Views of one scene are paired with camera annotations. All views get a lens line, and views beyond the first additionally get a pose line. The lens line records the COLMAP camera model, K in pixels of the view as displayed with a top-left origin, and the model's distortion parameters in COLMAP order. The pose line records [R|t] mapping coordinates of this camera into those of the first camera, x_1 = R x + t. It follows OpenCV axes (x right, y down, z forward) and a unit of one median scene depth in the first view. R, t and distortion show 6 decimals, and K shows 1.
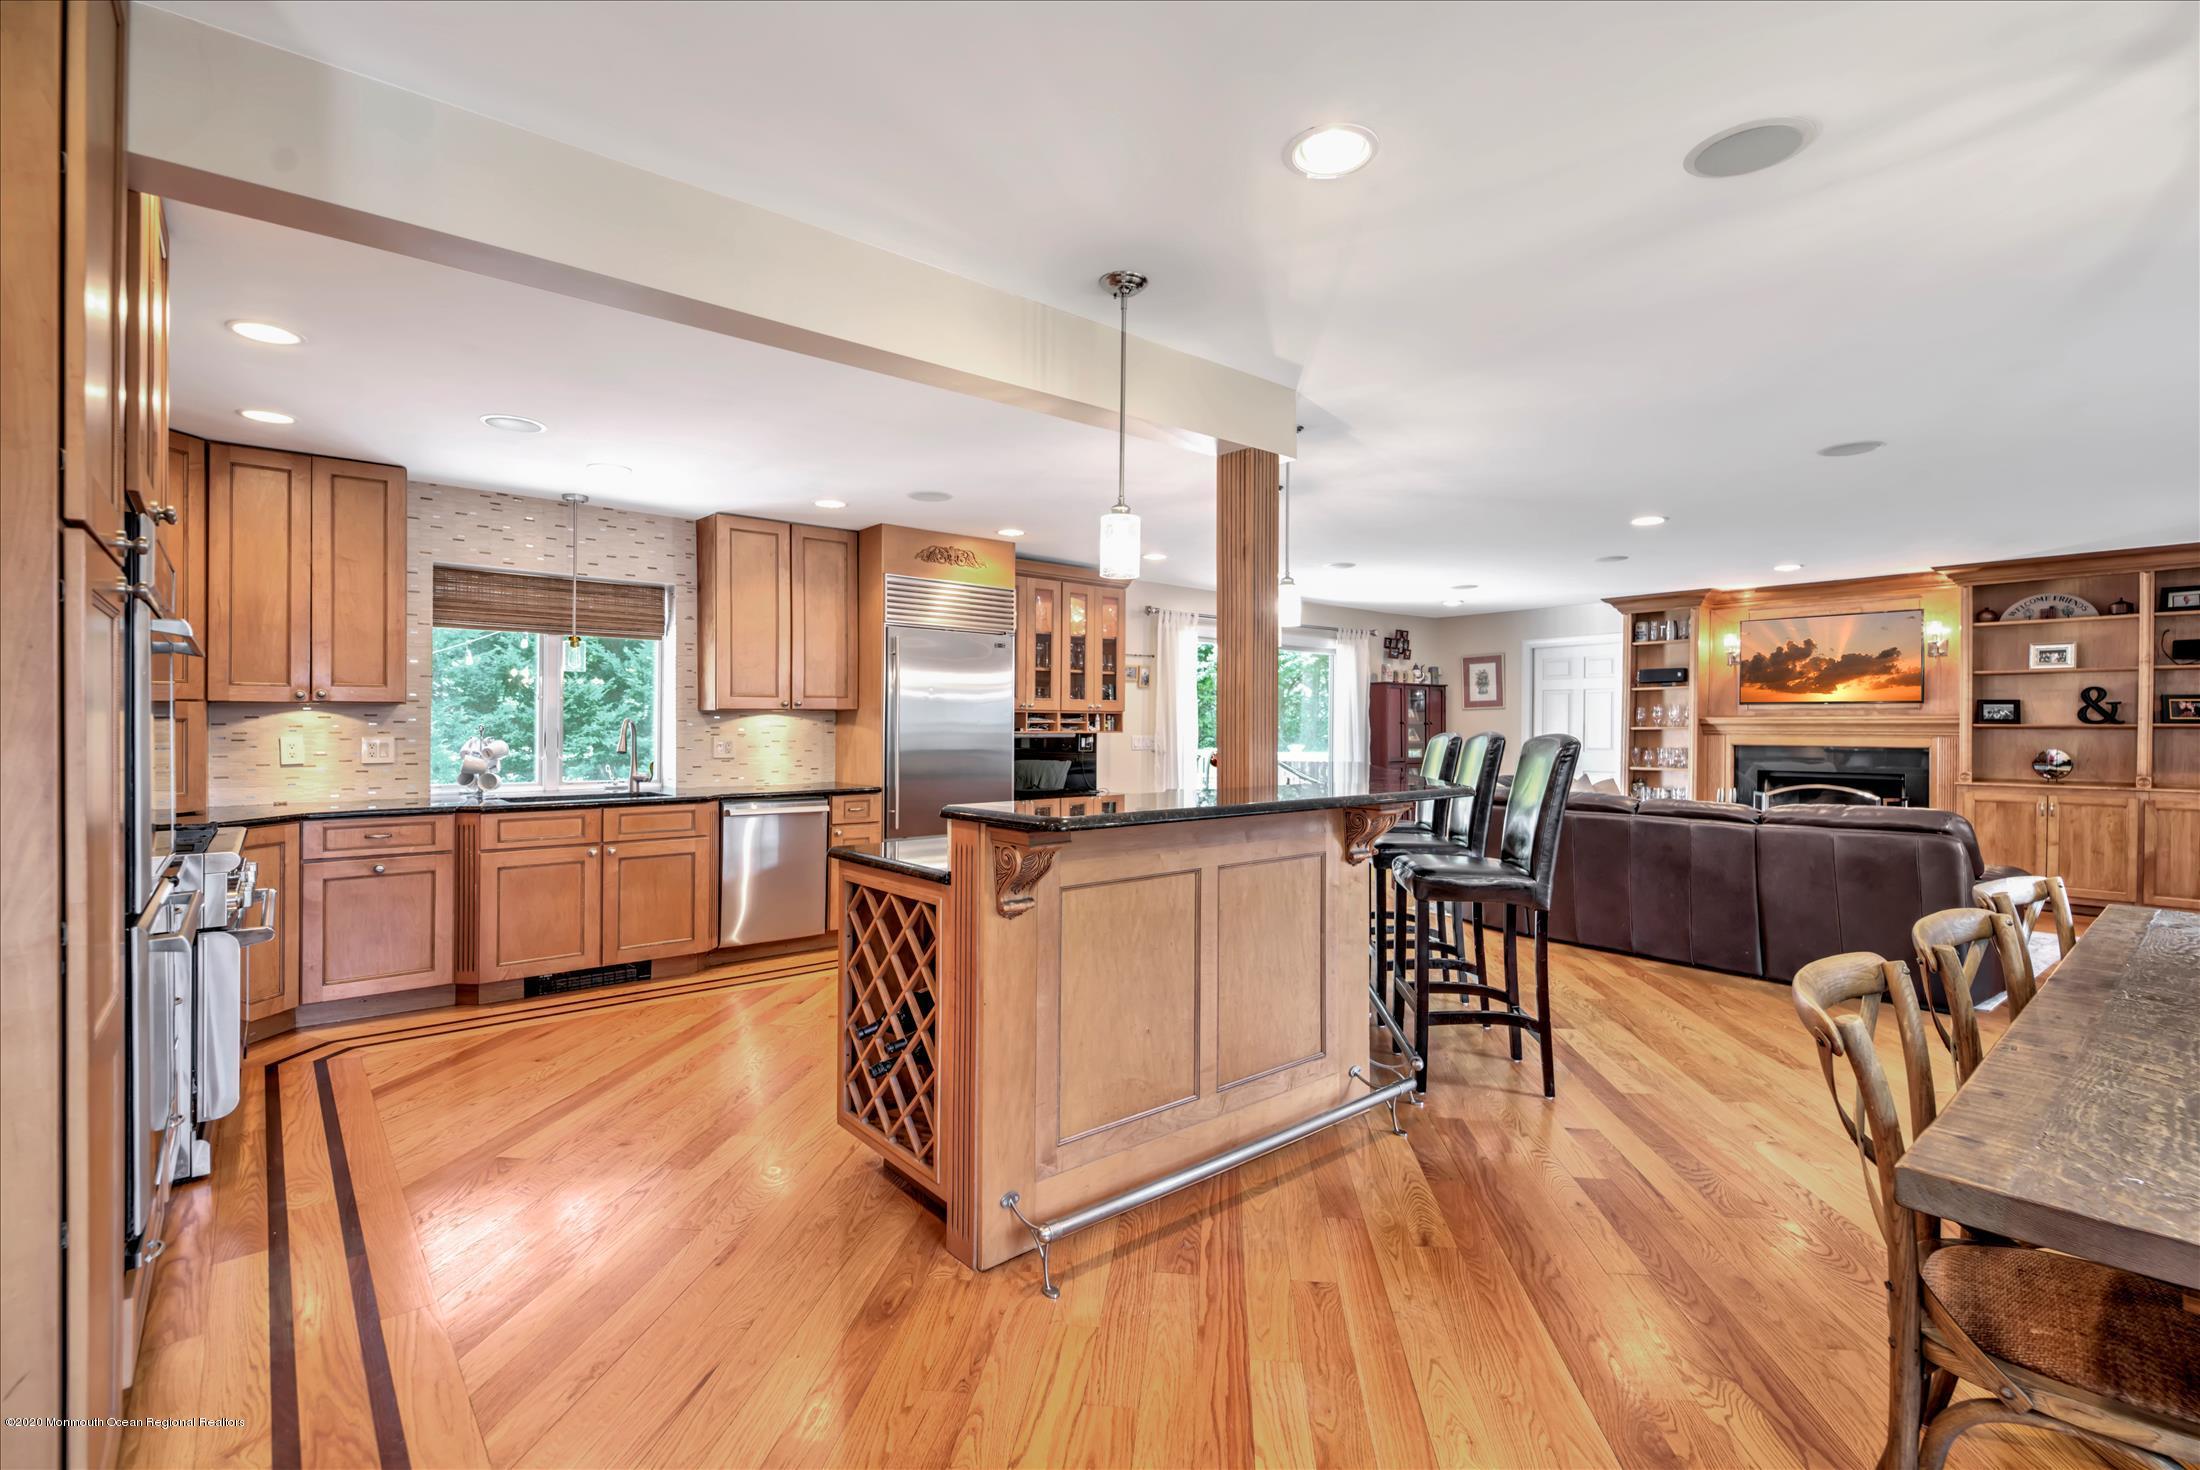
lens RADIAL K [[966.1, 0, 1113.5], [0, 966.1, 740.3], [0, 0, 1]] dist [-0.008038, -0.004803]
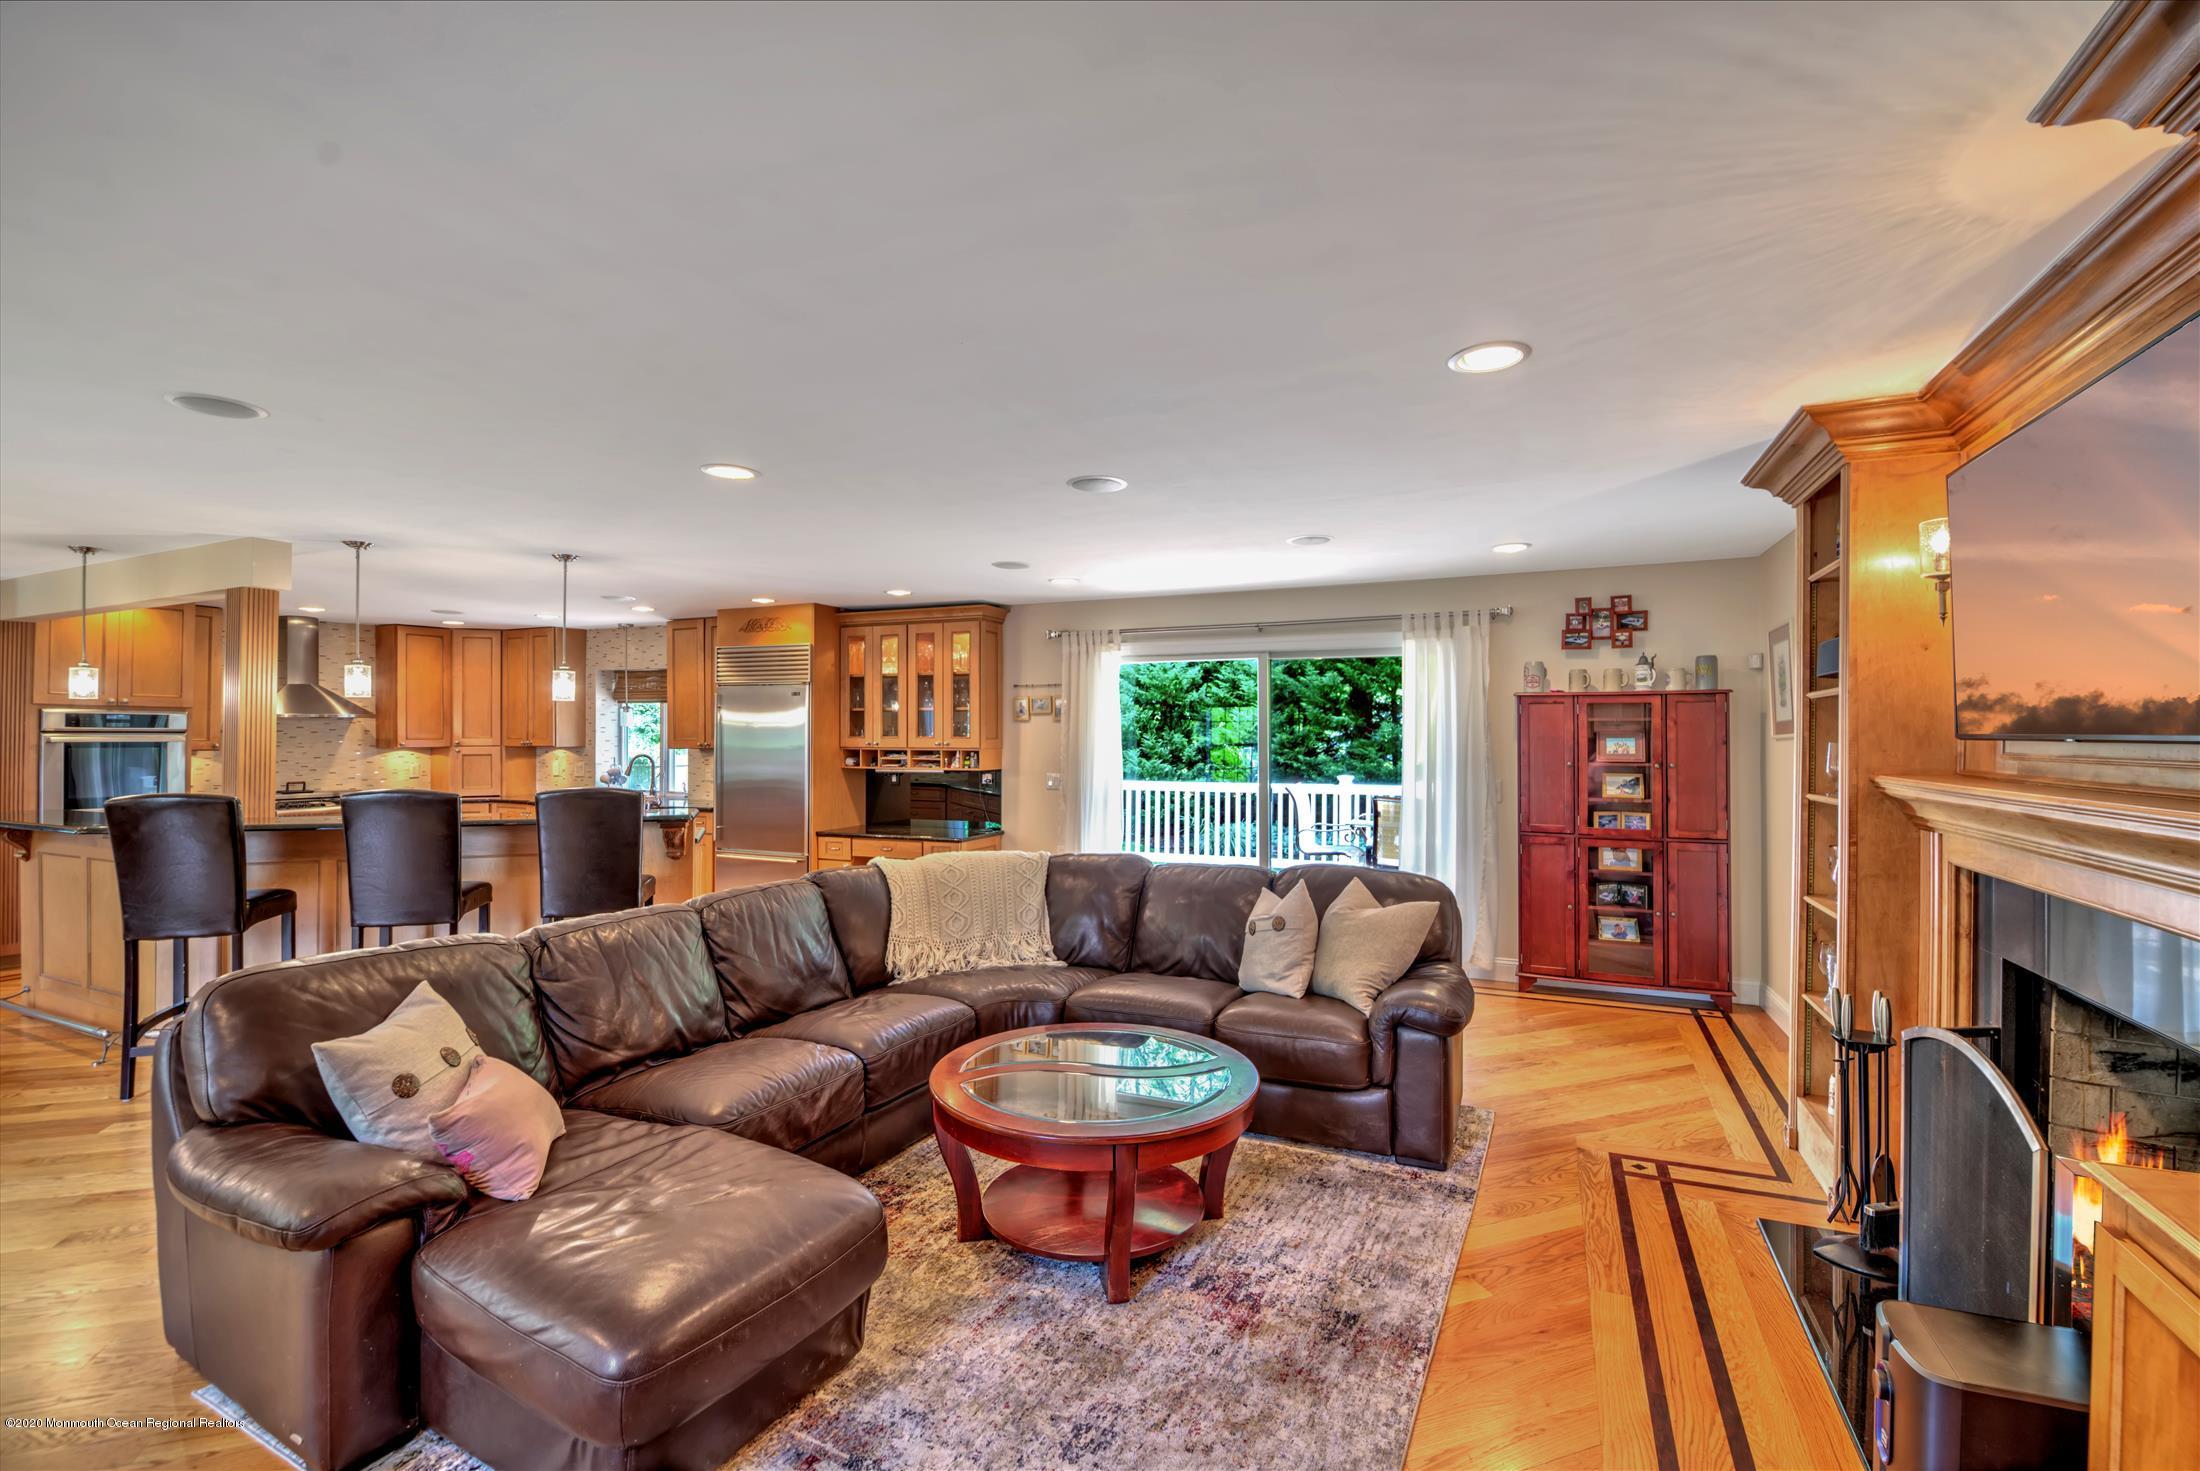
lens RADIAL K [[966.1, 0, 1132.6], [0, 966.1, 723.5], [0, 0, 1]] dist [-0.008038, -0.004803]
pose [[0.447566, -0.010796, -0.894186, 1.228138], [-0.012645, 0.999751, -0.018400, -0.050616], [0.894162, 0.019542, 0.447318, 0.932768]]
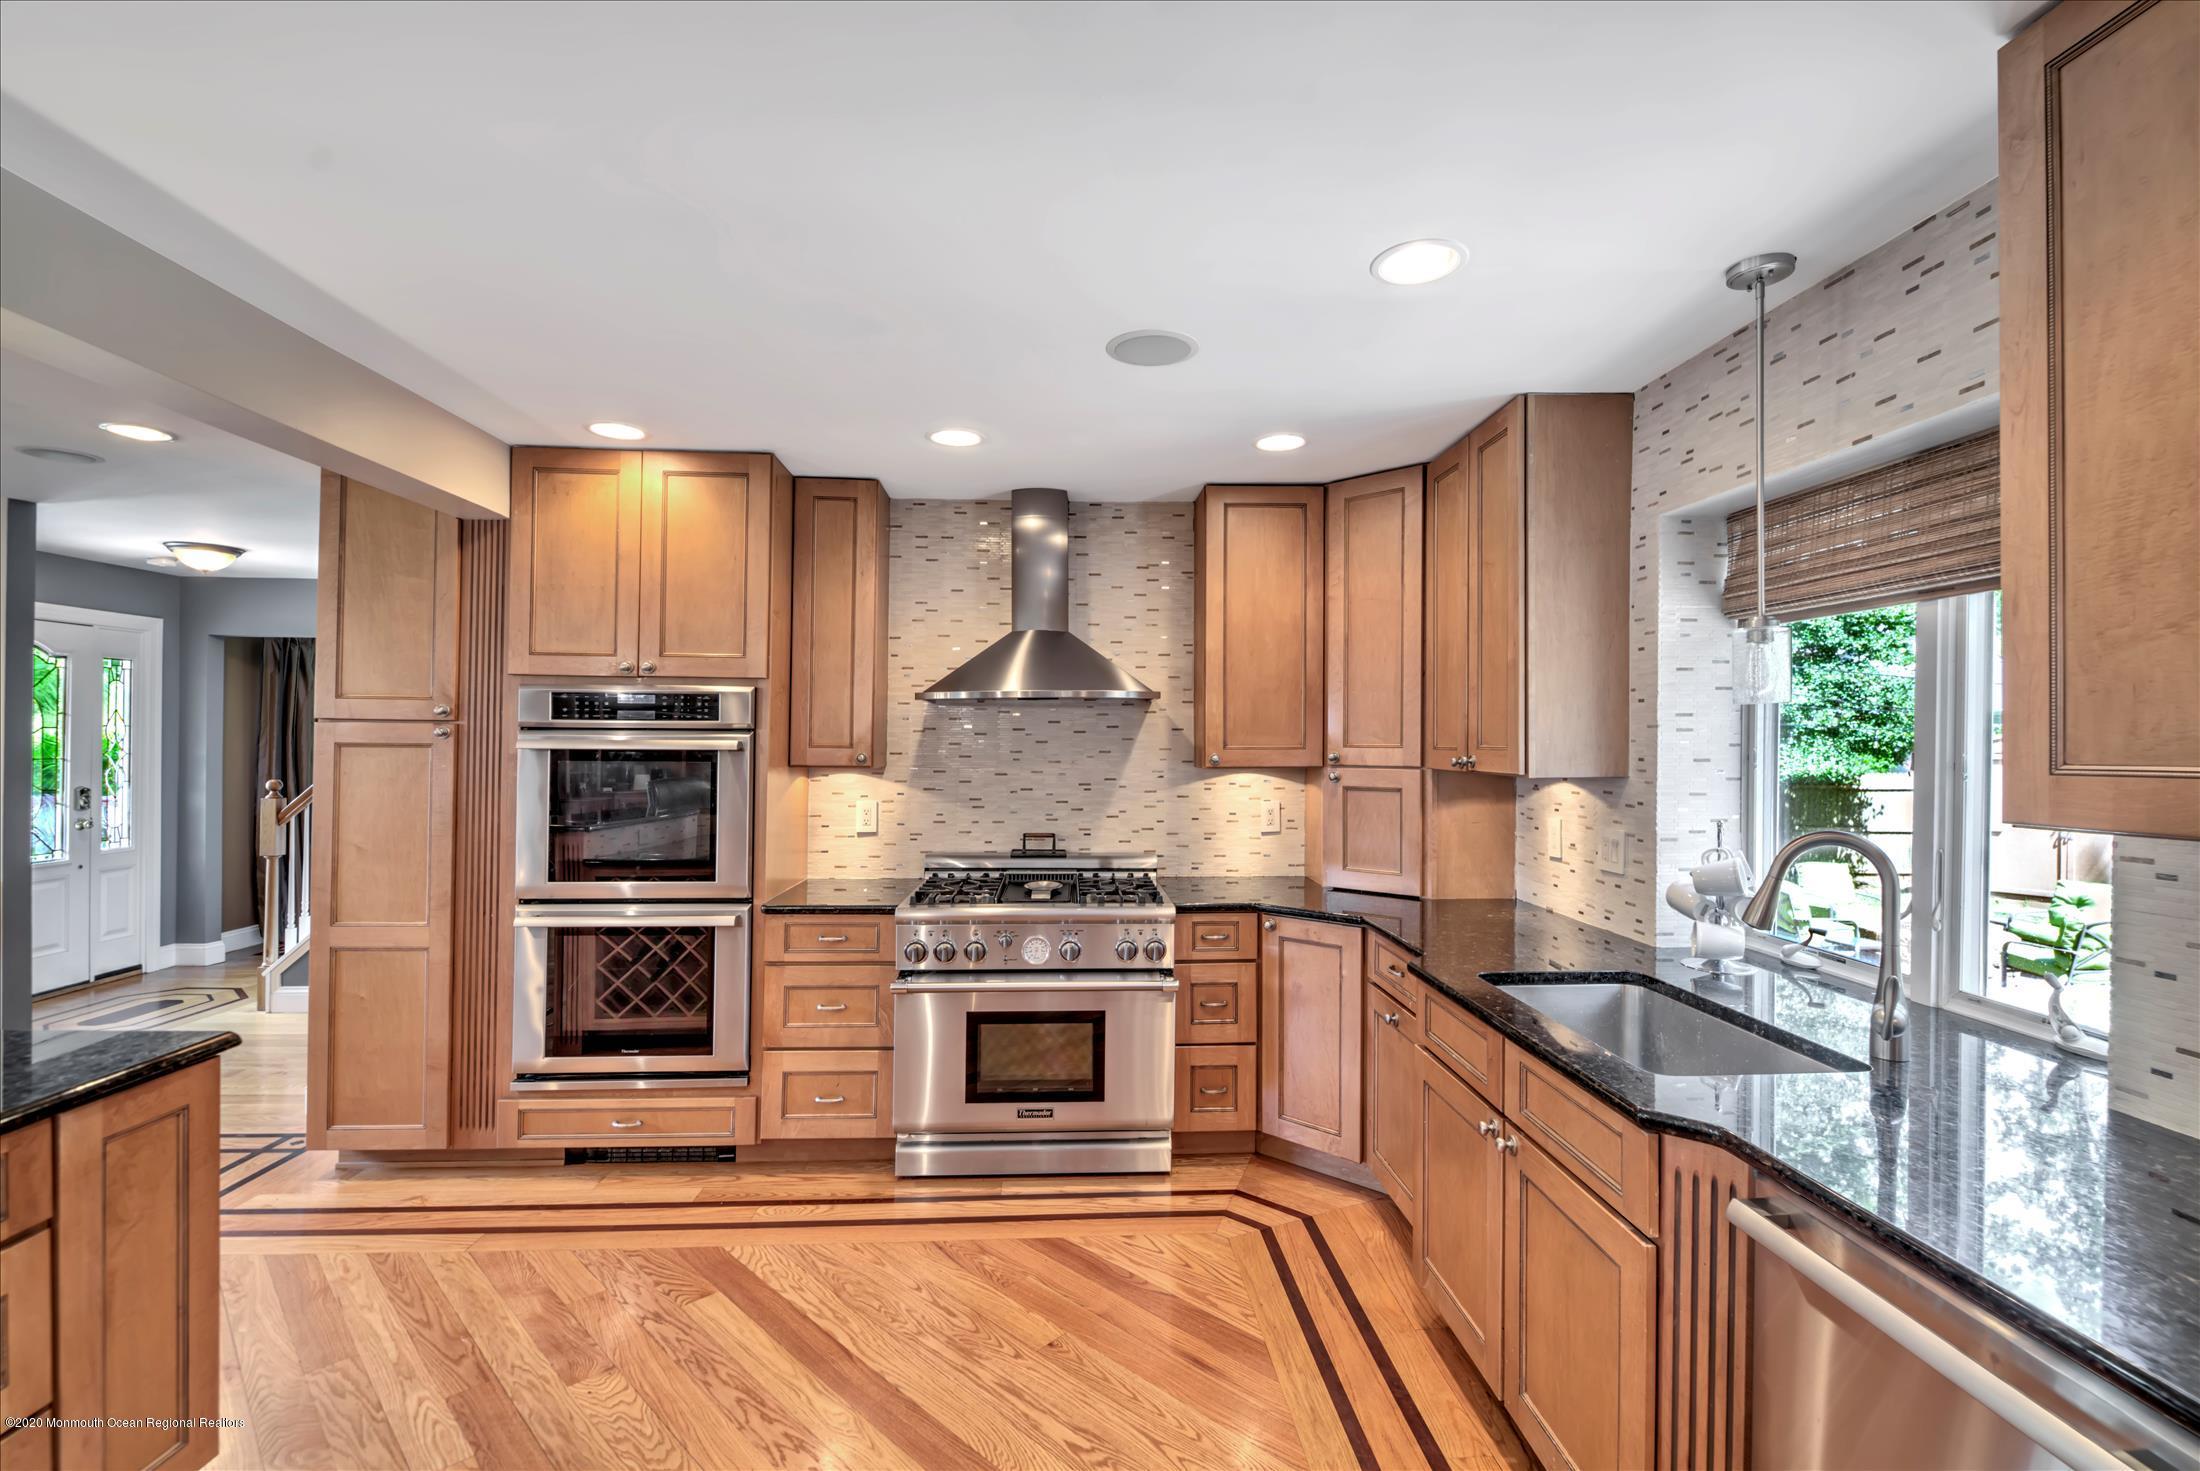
lens RADIAL K [[966.1, 0, 1112.1], [0, 966.1, 737.9], [0, 0, 1]] dist [-0.008038, -0.004803]
pose [[-0.591333, -0.005045, -0.806412, -0.068990], [-0.018229, 0.999809, 0.007112, -0.049405], [0.806222, 0.018906, -0.591311, 0.912865]]
